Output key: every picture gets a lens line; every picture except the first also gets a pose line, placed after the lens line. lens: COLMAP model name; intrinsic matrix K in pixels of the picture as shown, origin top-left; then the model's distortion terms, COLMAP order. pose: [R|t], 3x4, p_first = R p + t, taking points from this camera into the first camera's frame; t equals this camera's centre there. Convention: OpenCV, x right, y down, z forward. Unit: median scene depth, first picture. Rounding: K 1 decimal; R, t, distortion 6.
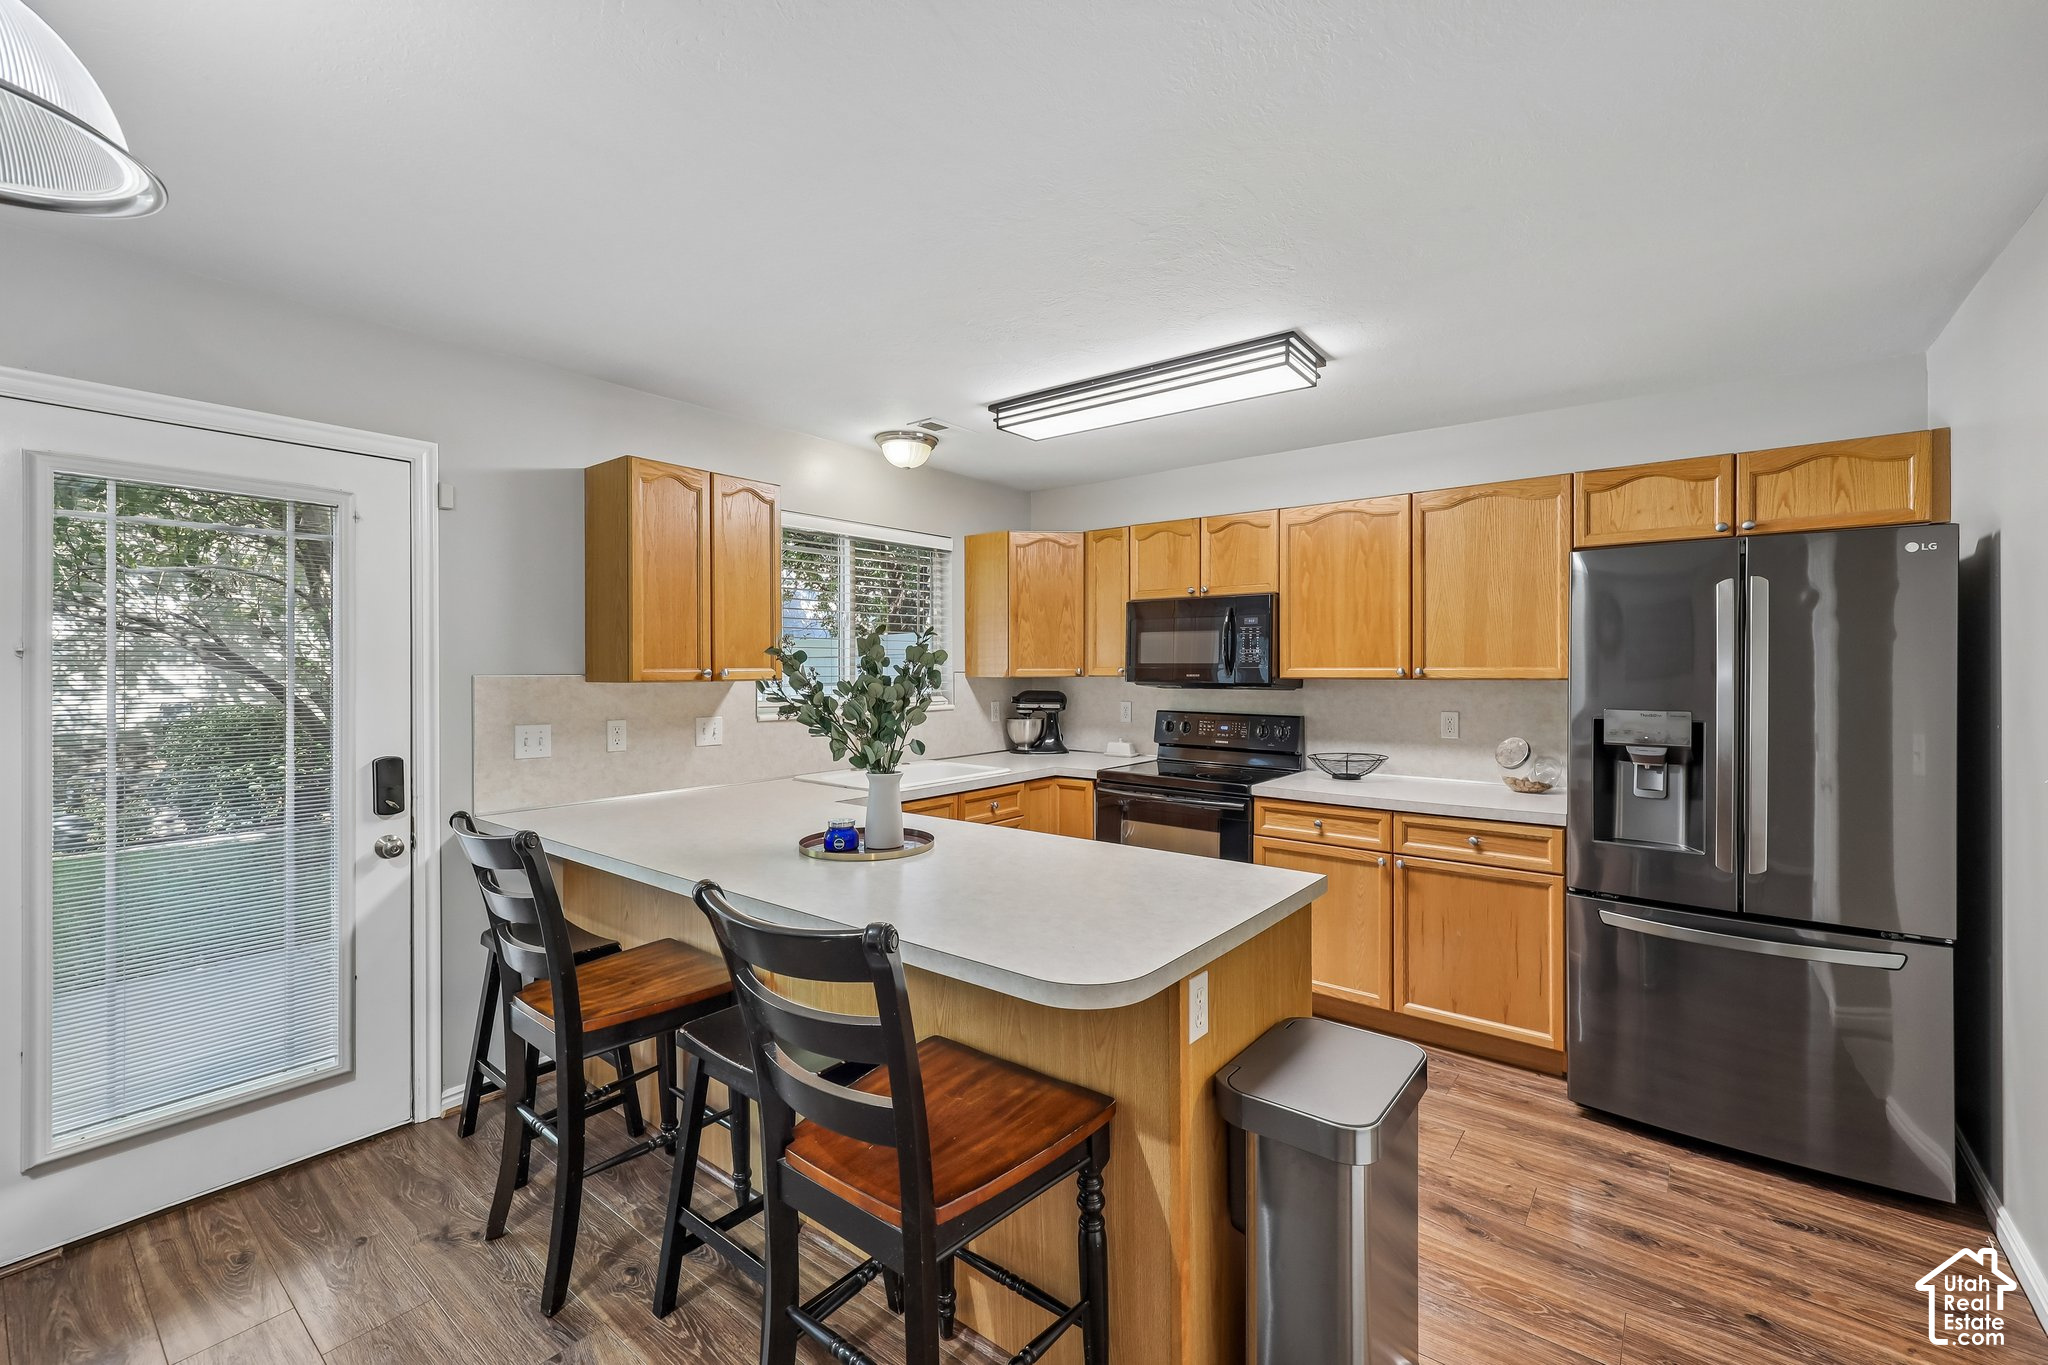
lens RADIAL K [[878.0, 0, 1031.9], [0, 878.0, 682.6], [0, 0, 1]] dist [-0.015742, -0.000607]
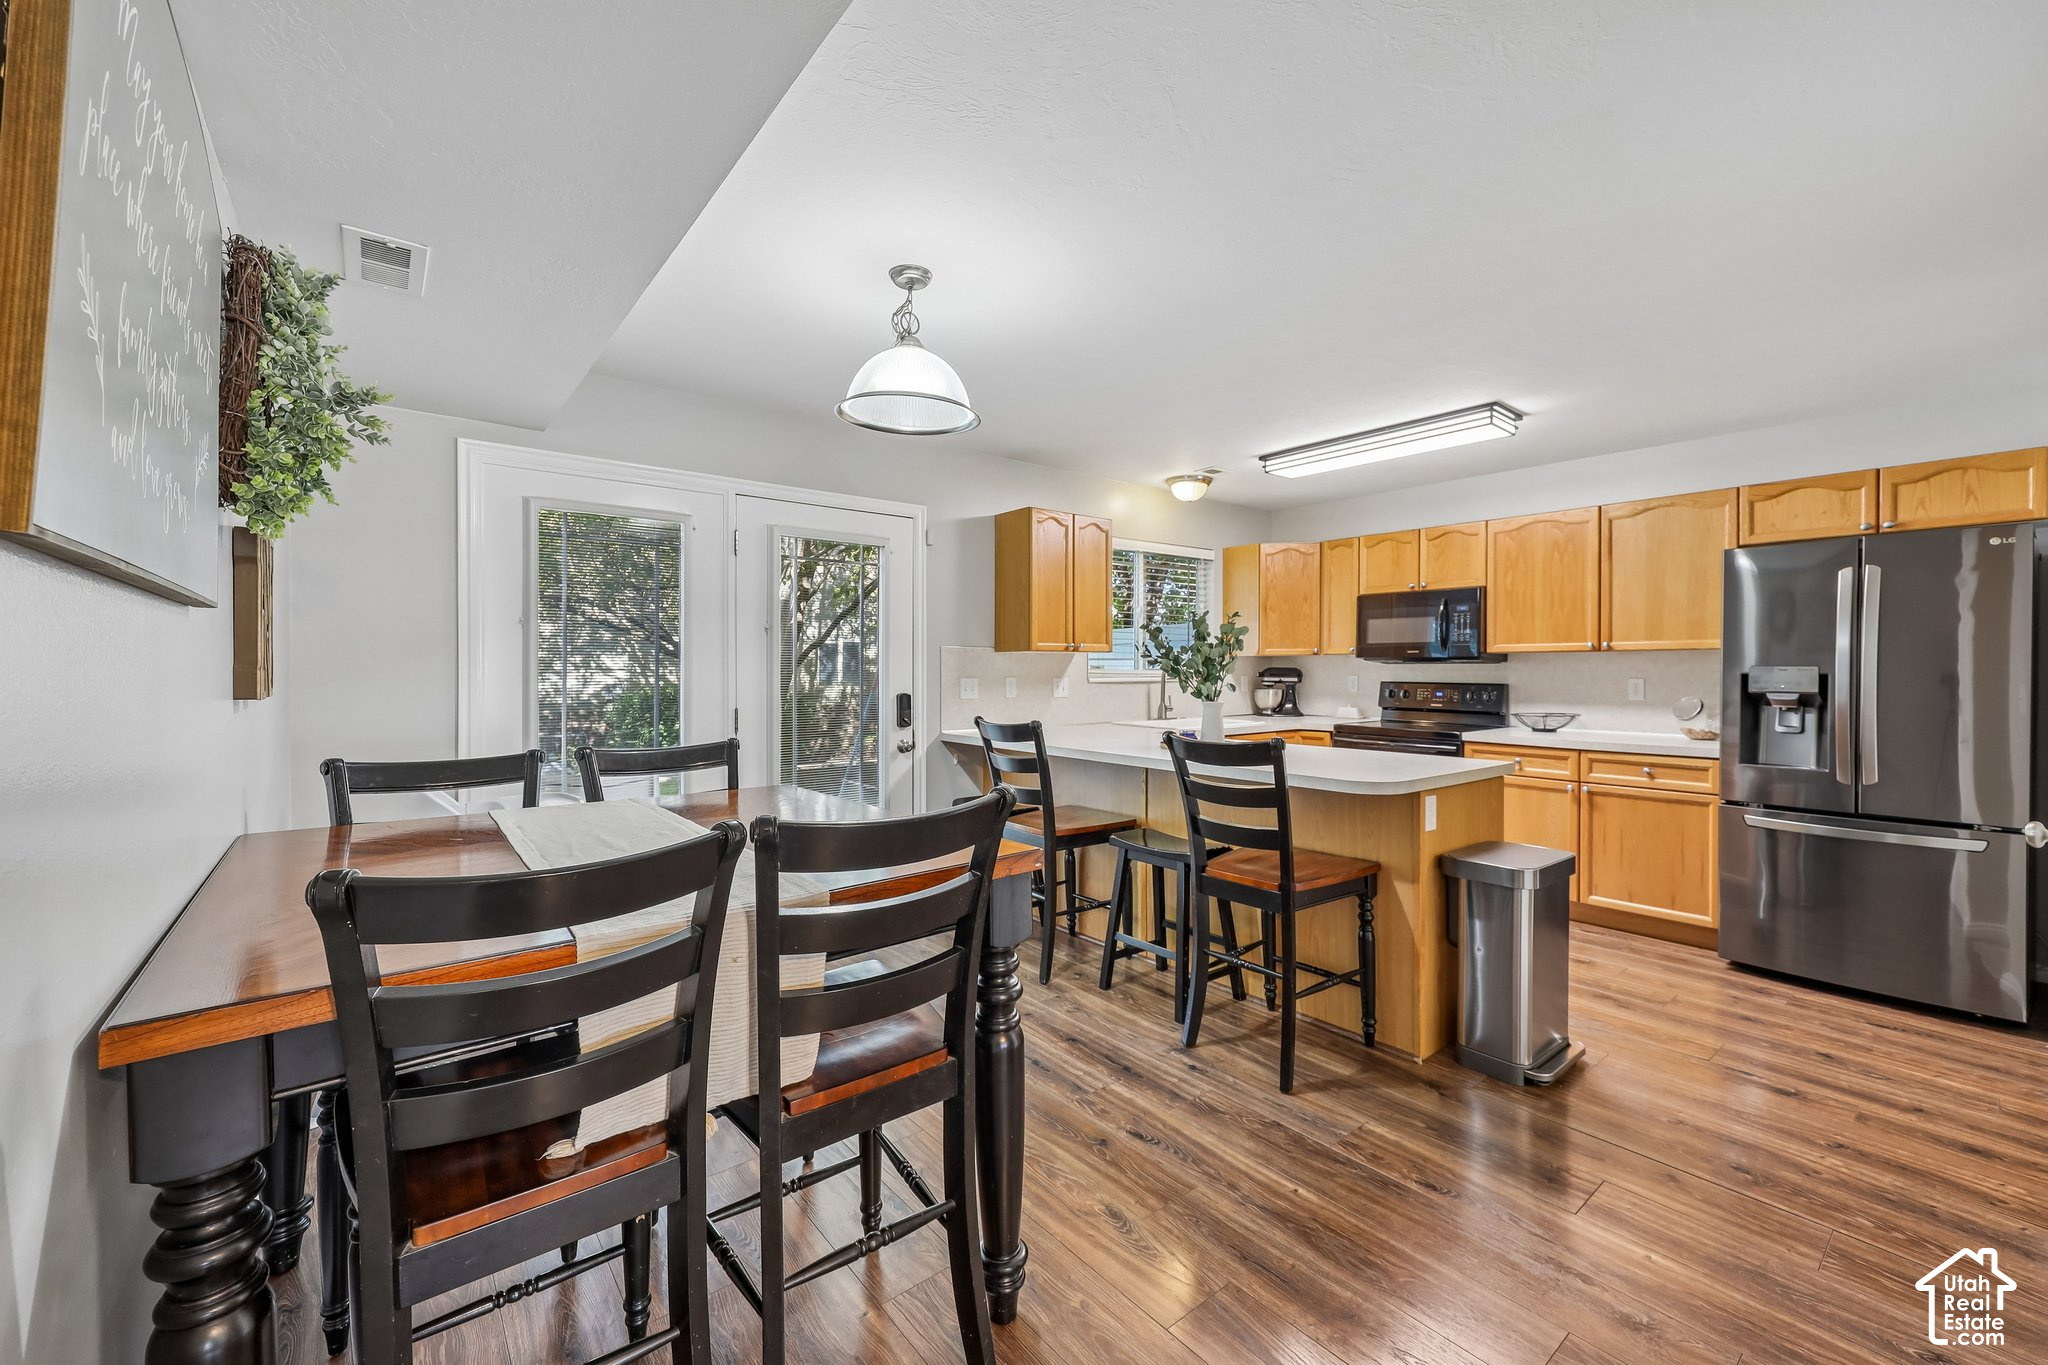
lens RADIAL K [[855.1, 0, 1004.3], [0, 855.1, 681.8], [0, 0, 1]] dist [-0.011203, -0.001552]
pose [[0.969490, 0.005894, -0.245059, -0.120140], [-0.006169, 0.999981, -0.000355, 0.053506], [0.245052, 0.001856, 0.969508, -0.477404]]
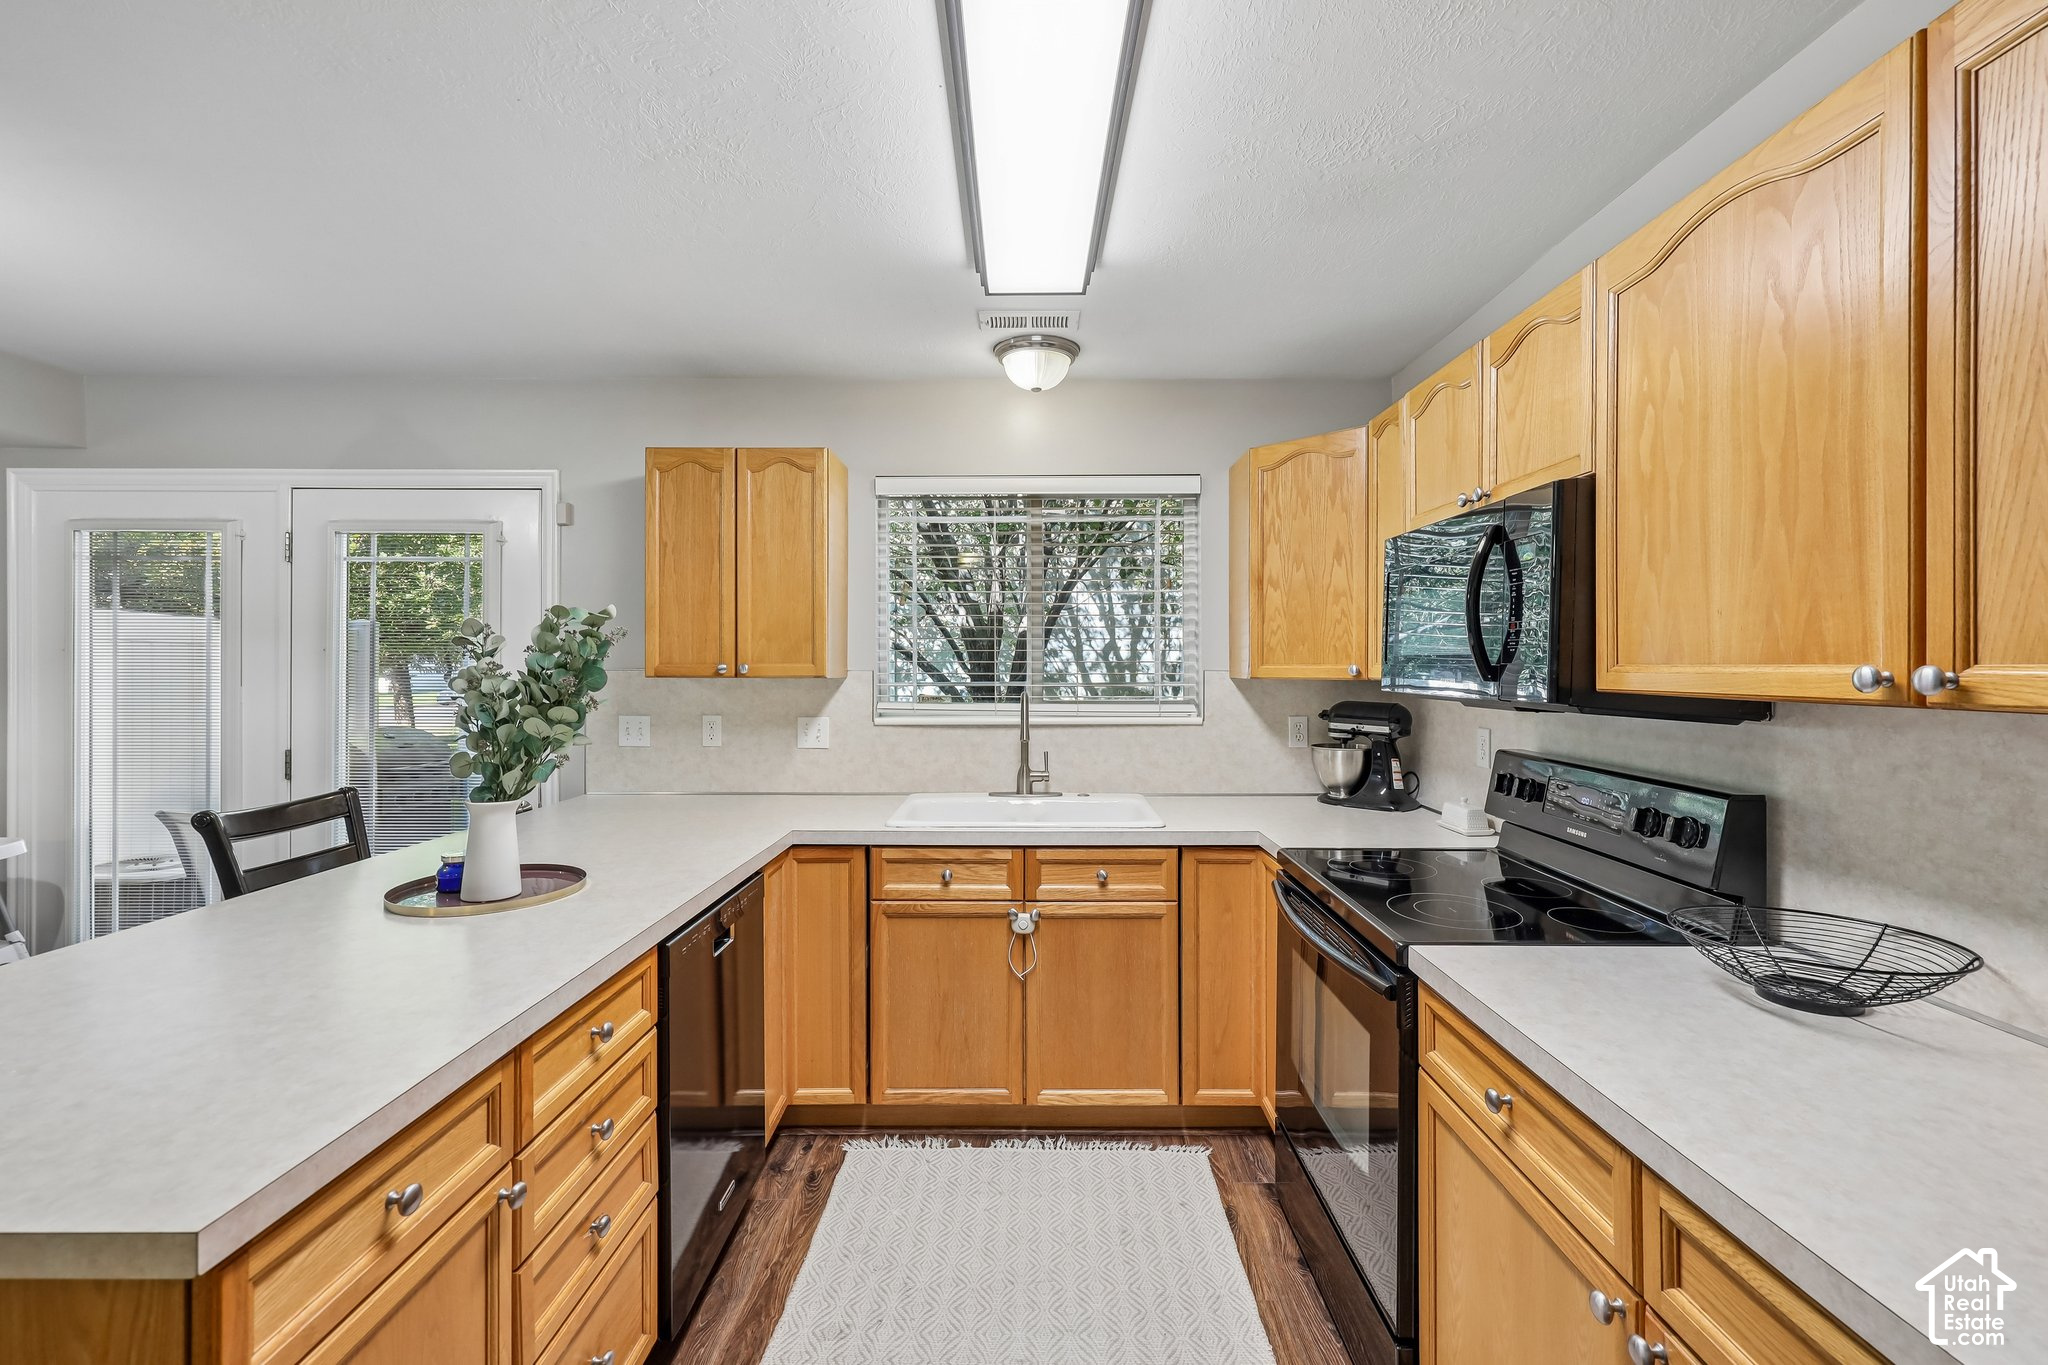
lens RADIAL K [[878.0, 0, 1019.8], [0, 878.0, 671.7], [0, 0, 1]] dist [-0.015742, -0.000607]
pose [[0.599332, 0.009308, -0.800446, 0.551242], [-0.017002, 0.999855, -0.001103, -0.011607], [0.800320, 0.014270, 0.599403, 0.706717]]
